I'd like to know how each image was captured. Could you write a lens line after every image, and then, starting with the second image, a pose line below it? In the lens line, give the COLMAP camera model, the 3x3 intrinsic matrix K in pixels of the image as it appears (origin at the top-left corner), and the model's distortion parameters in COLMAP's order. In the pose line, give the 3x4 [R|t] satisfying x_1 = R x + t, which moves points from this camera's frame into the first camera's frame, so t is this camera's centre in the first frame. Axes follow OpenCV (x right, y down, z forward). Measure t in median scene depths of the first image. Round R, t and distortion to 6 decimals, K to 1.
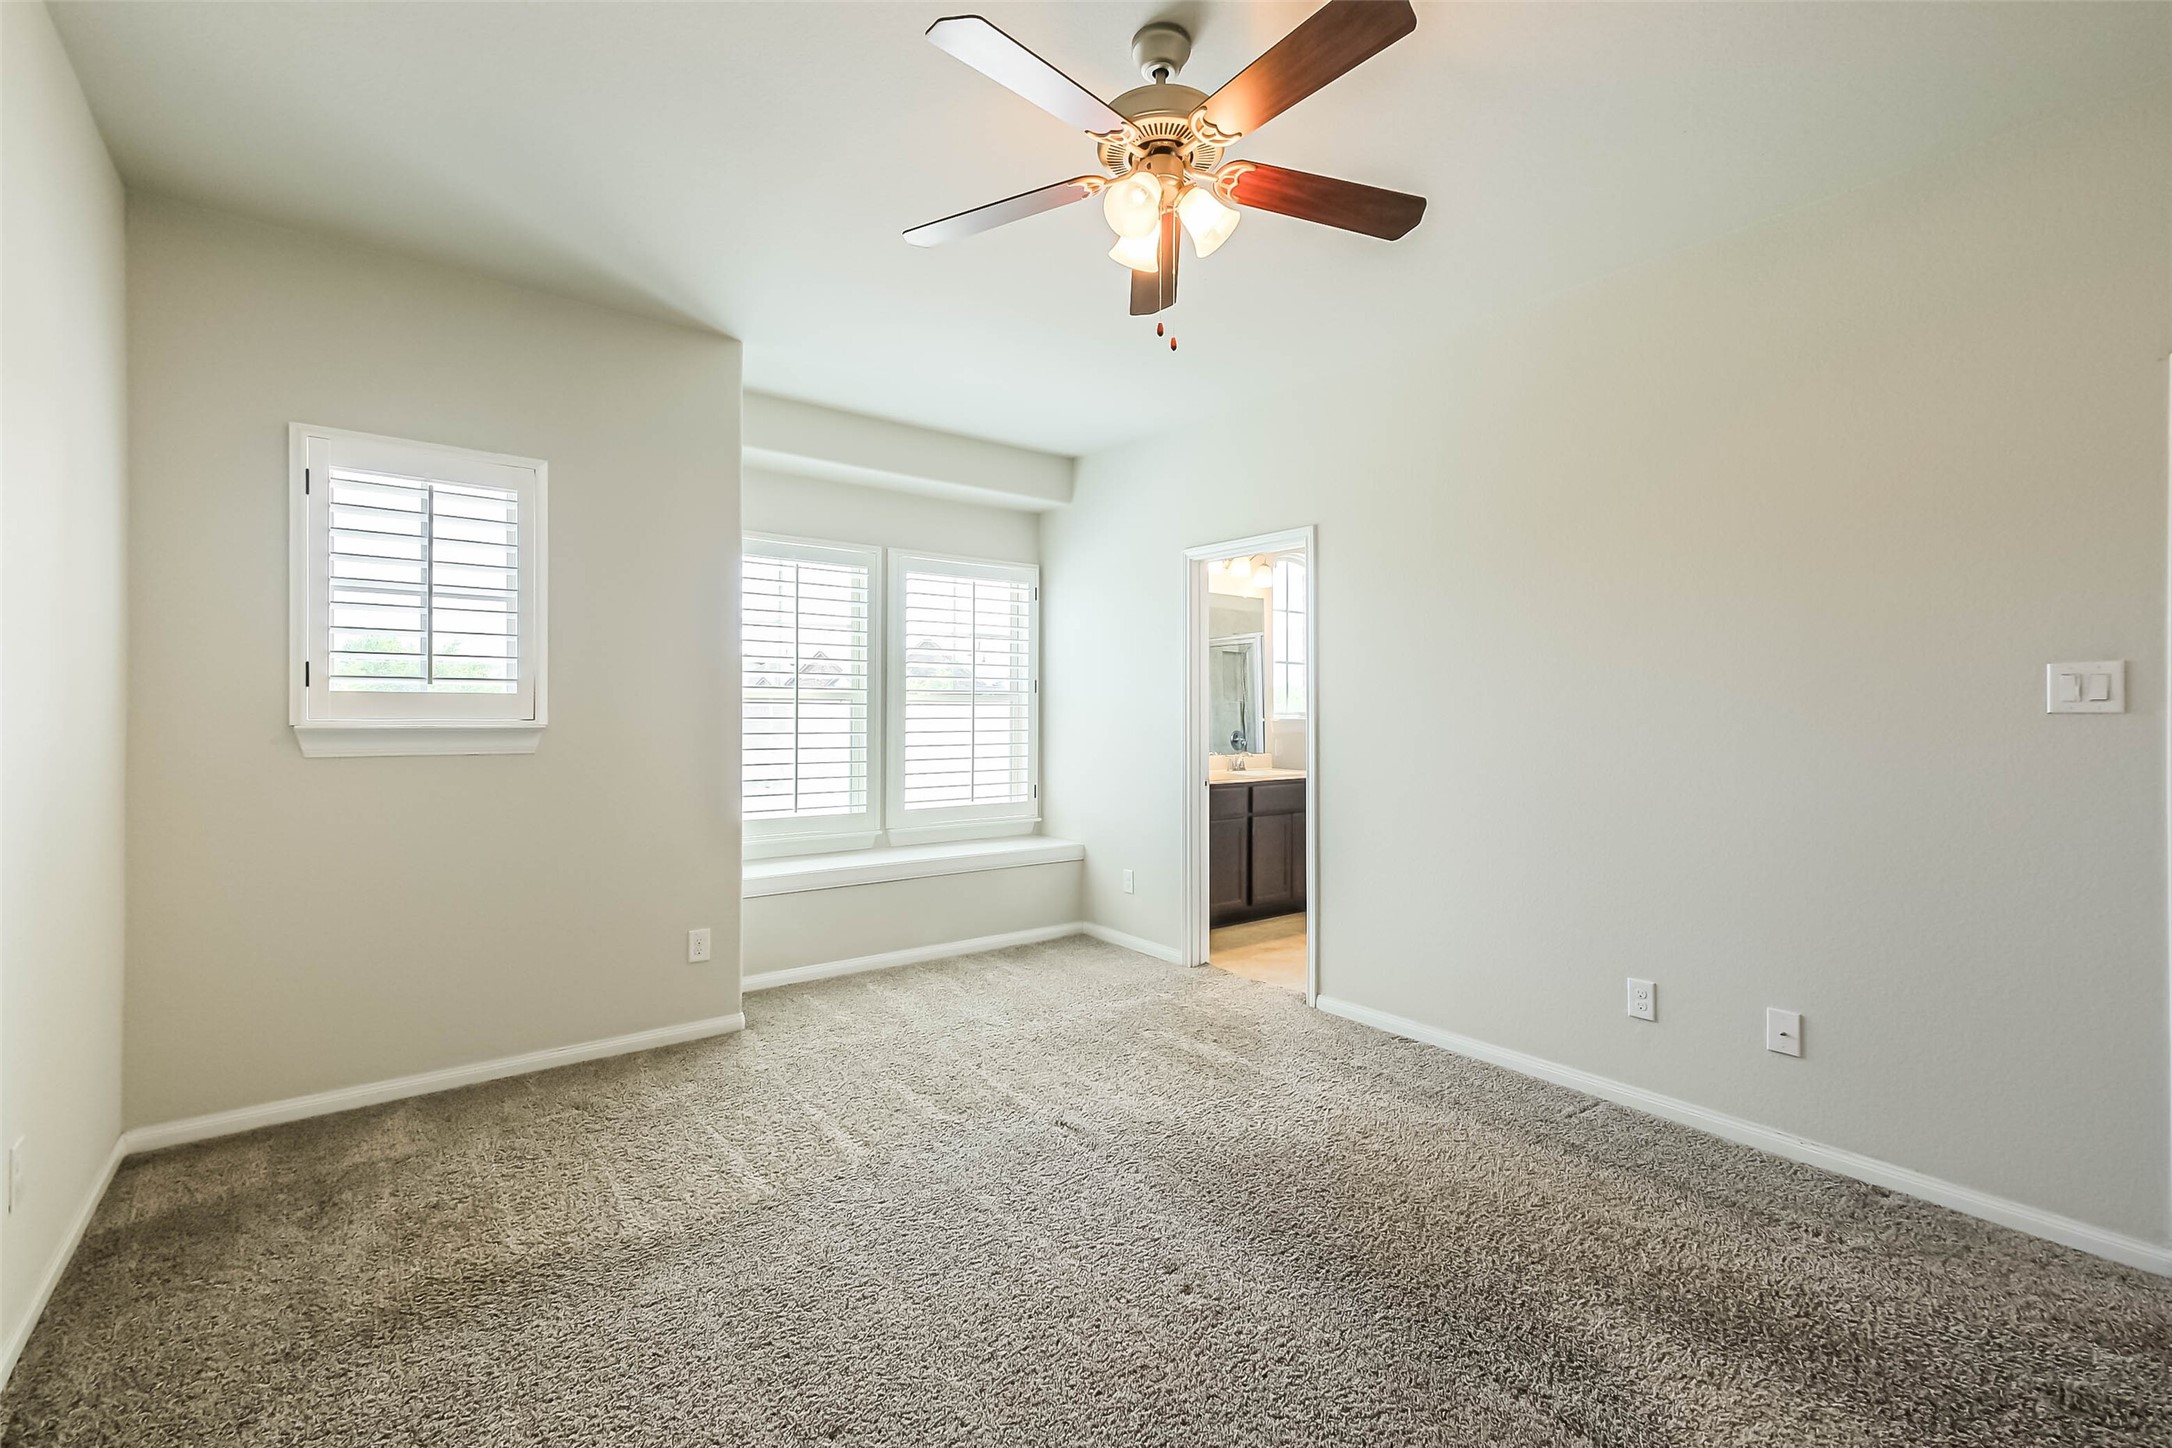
lens RADIAL K [[974.6, 0, 1092.0], [0, 974.6, 720.6], [0, 0, 1]] dist [0.021771, -0.000354]
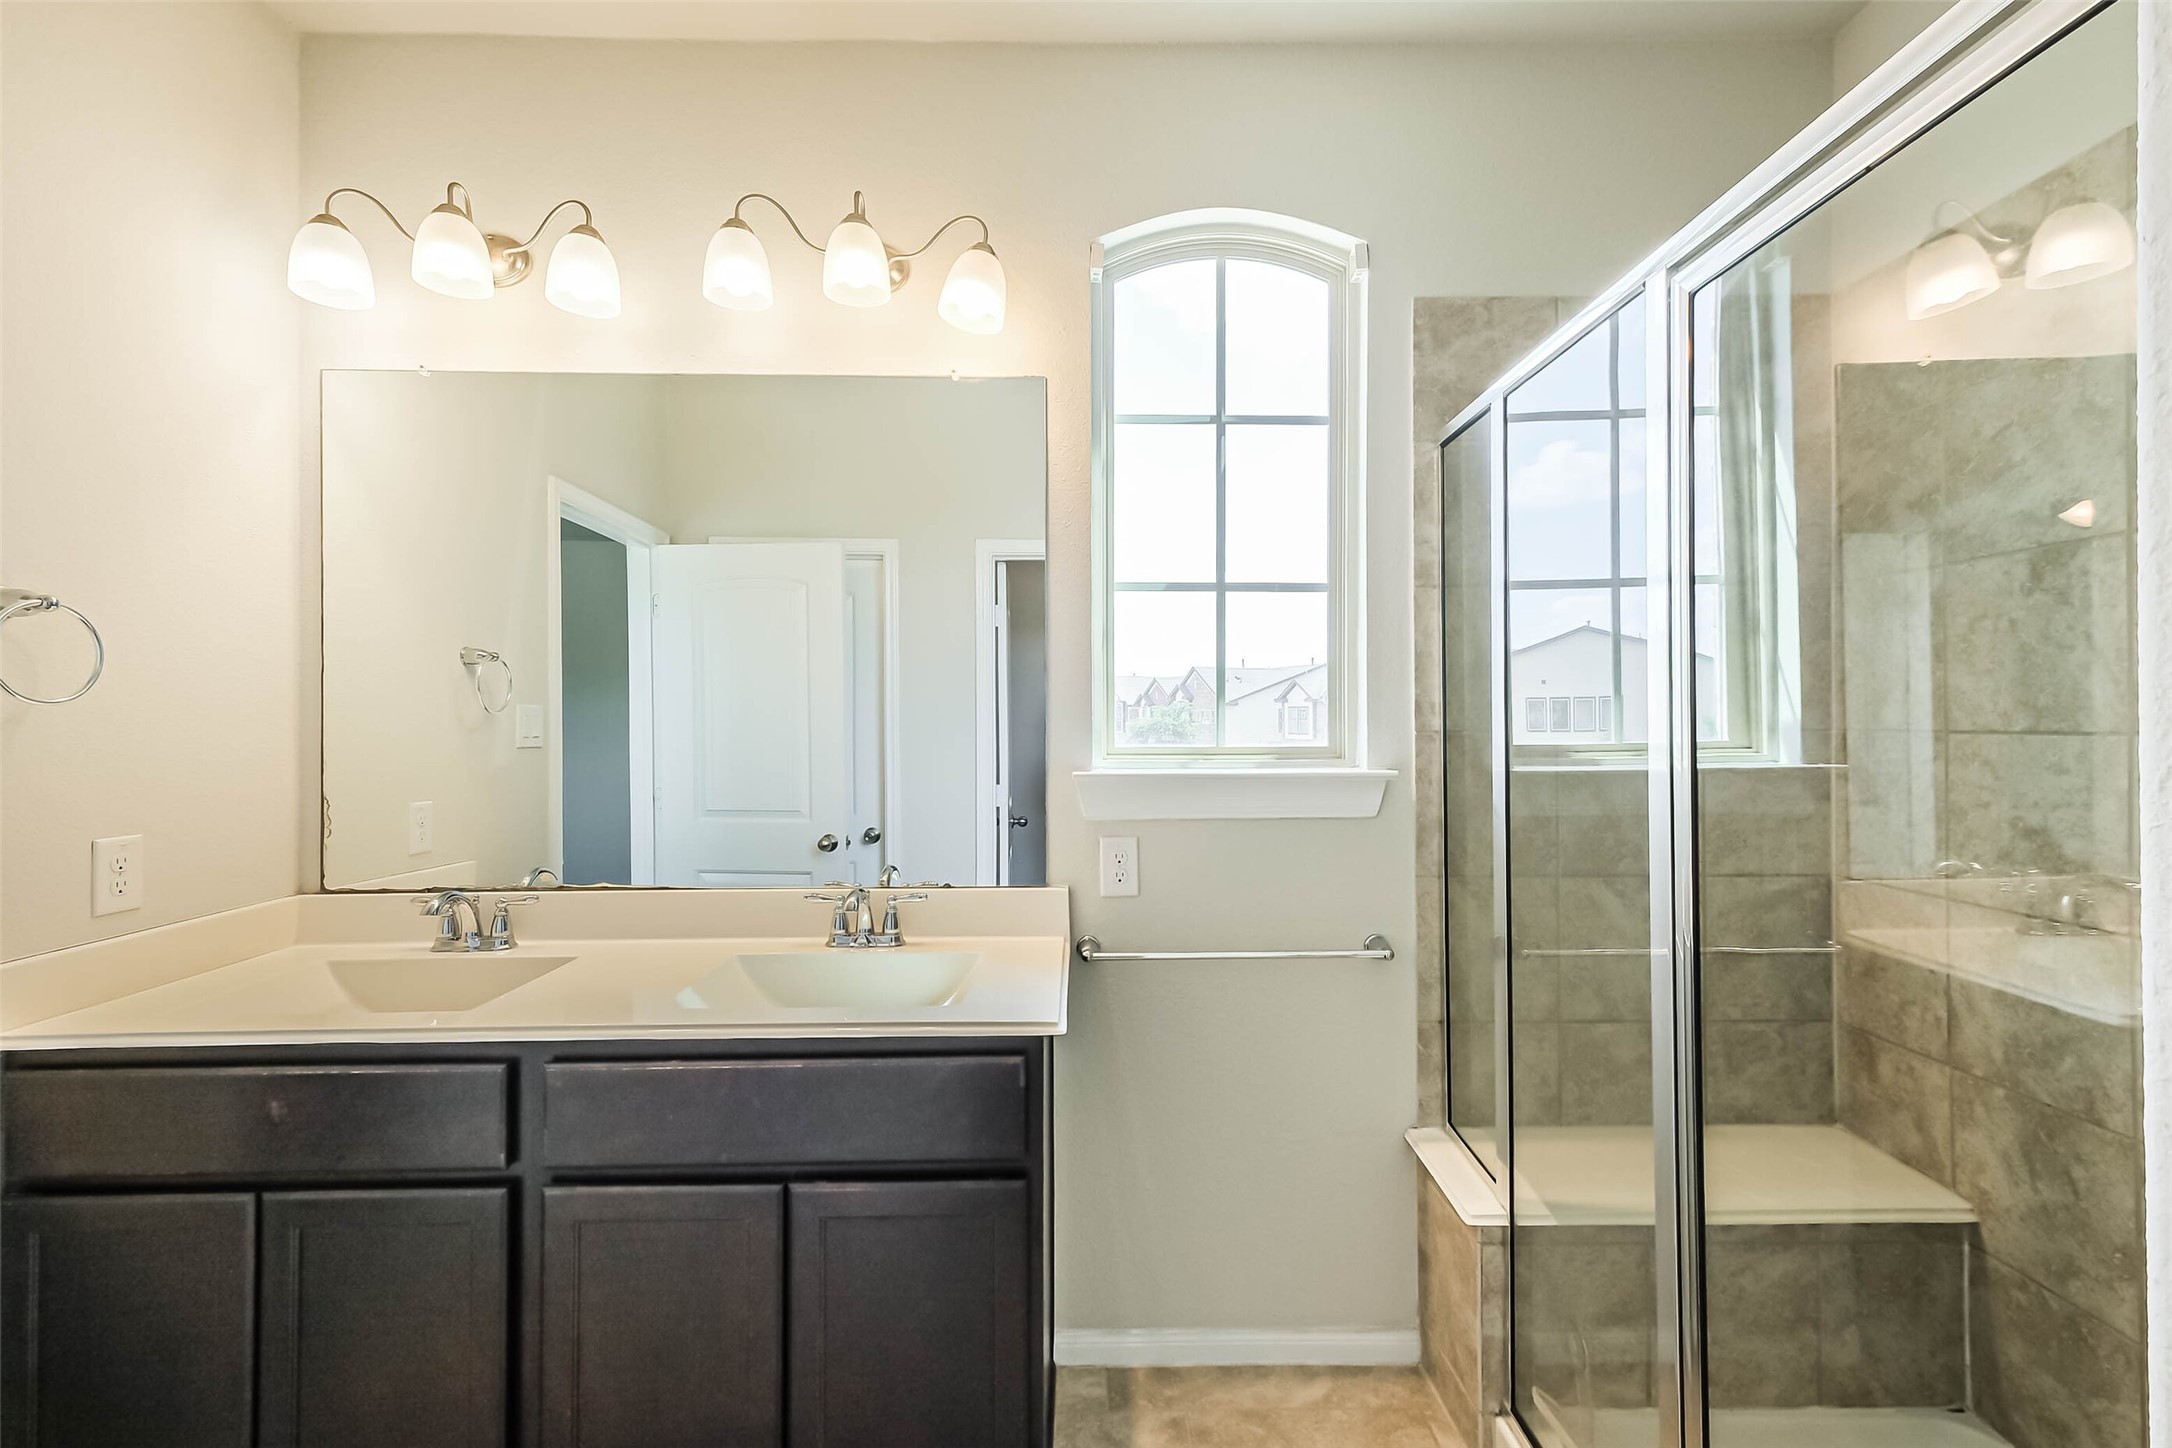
lens RADIAL K [[957.2, 0, 1085.9], [0, 957.2, 731.6], [0, 0, 1]] dist [0.018816, -0.000198]
pose [[0.792247, -0.003446, -0.610190, 0.351584], [0.004125, 0.999991, -0.000291, -0.013531], [0.610186, -0.002286, 0.792255, 0.729911]]
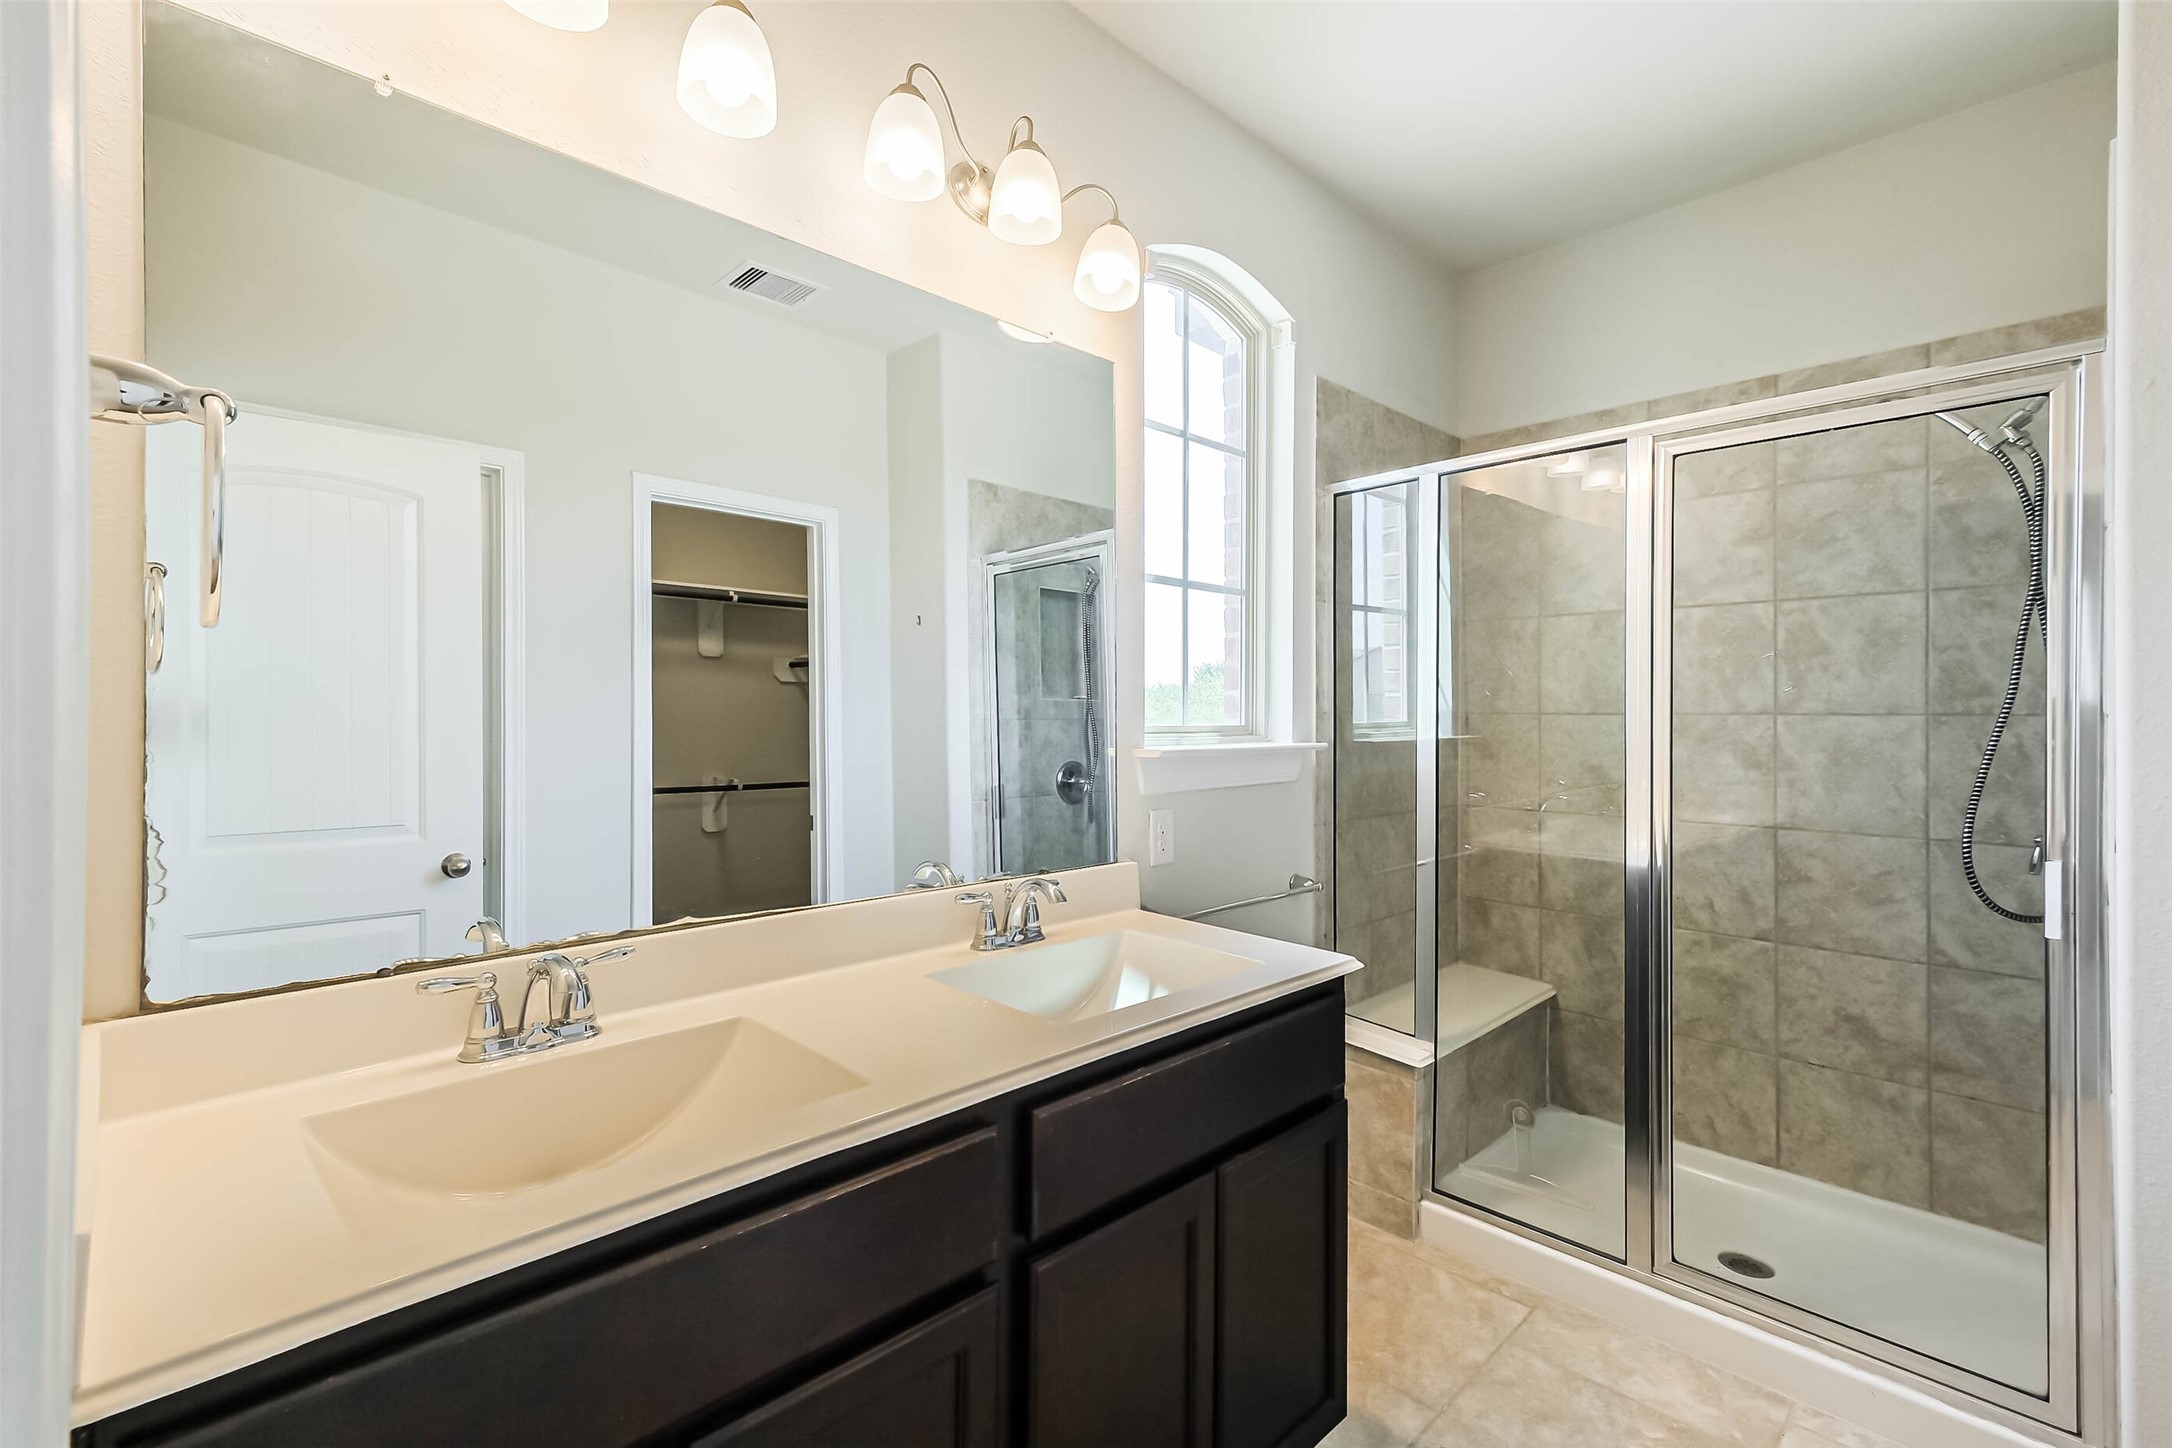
lens RADIAL K [[974.6, 0, 1092.0], [0, 974.6, 720.6], [0, 0, 1]] dist [0.021771, -0.000354]
pose [[0.993534, -0.004890, 0.113431, 0.126615], [0.005034, 0.999987, -0.000985, -0.010189], [-0.113424, 0.001550, 0.993545, 0.654415]]
